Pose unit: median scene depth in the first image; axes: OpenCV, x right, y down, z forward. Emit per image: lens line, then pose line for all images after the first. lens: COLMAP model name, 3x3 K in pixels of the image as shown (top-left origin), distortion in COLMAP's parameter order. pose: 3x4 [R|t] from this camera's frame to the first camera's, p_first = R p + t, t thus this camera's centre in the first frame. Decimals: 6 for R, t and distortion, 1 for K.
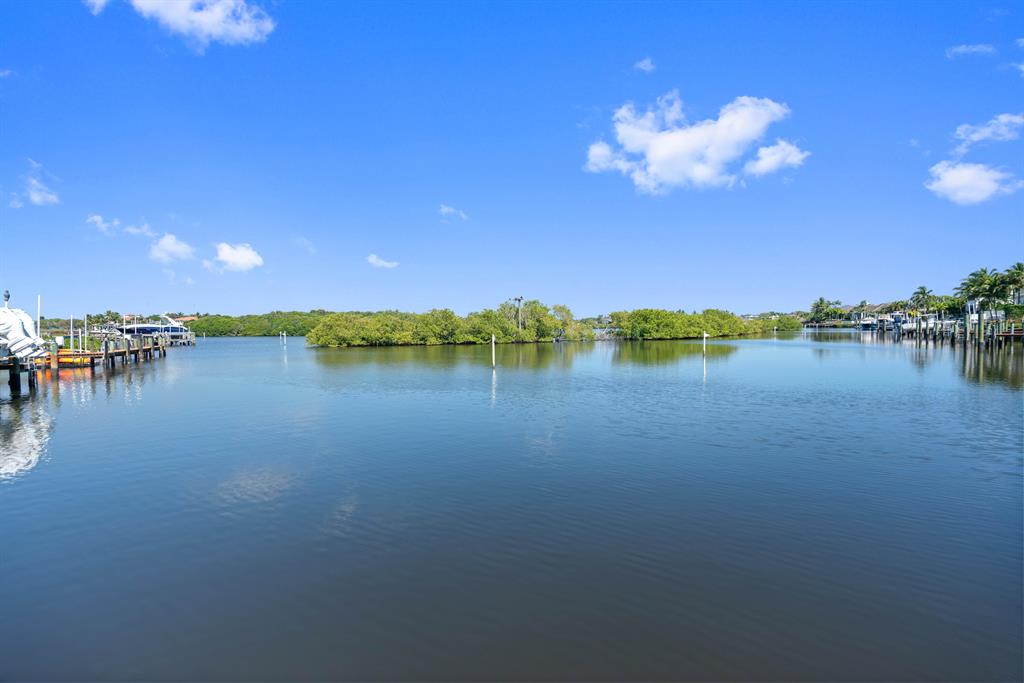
lens RADIAL K [[464.3, 0, 508.8], [0, 464.3, 341.5], [0, 0, 1]] dist [-0.008996, 0.001145]
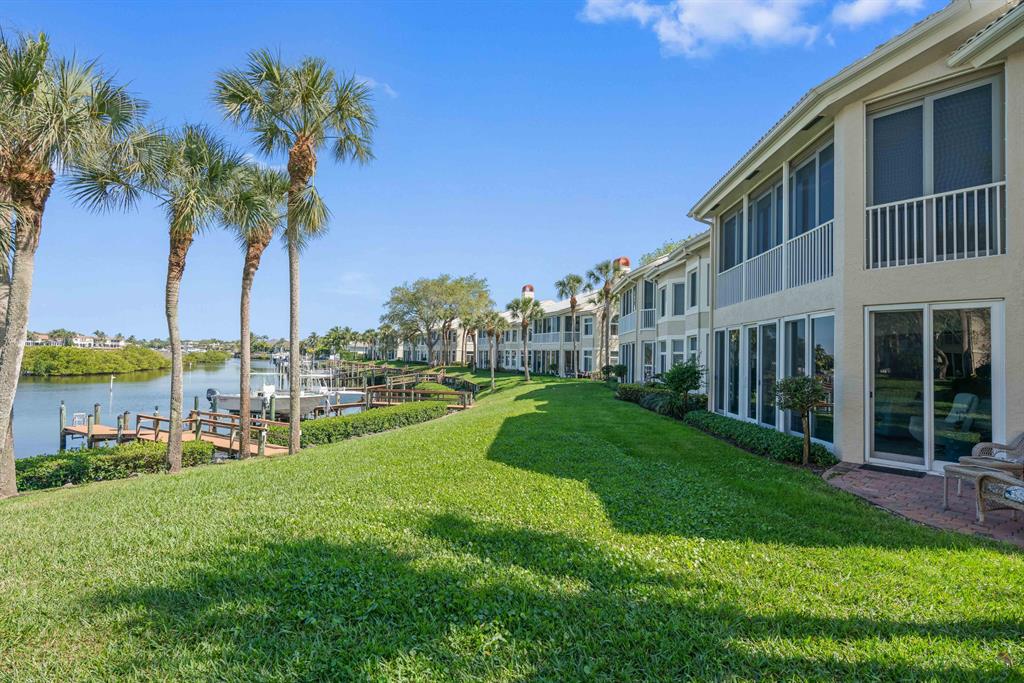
lens RADIAL K [[462.3, 0, 507.7], [0, 462.3, 338.3], [0, 0, 1]] dist [-0.006666, 0.000123]
pose [[0.468138, 0.057360, 0.881792, -0.141888], [0.001594, 0.997835, -0.065754, -0.018651], [-0.883654, 0.032188, 0.467032, -0.393585]]
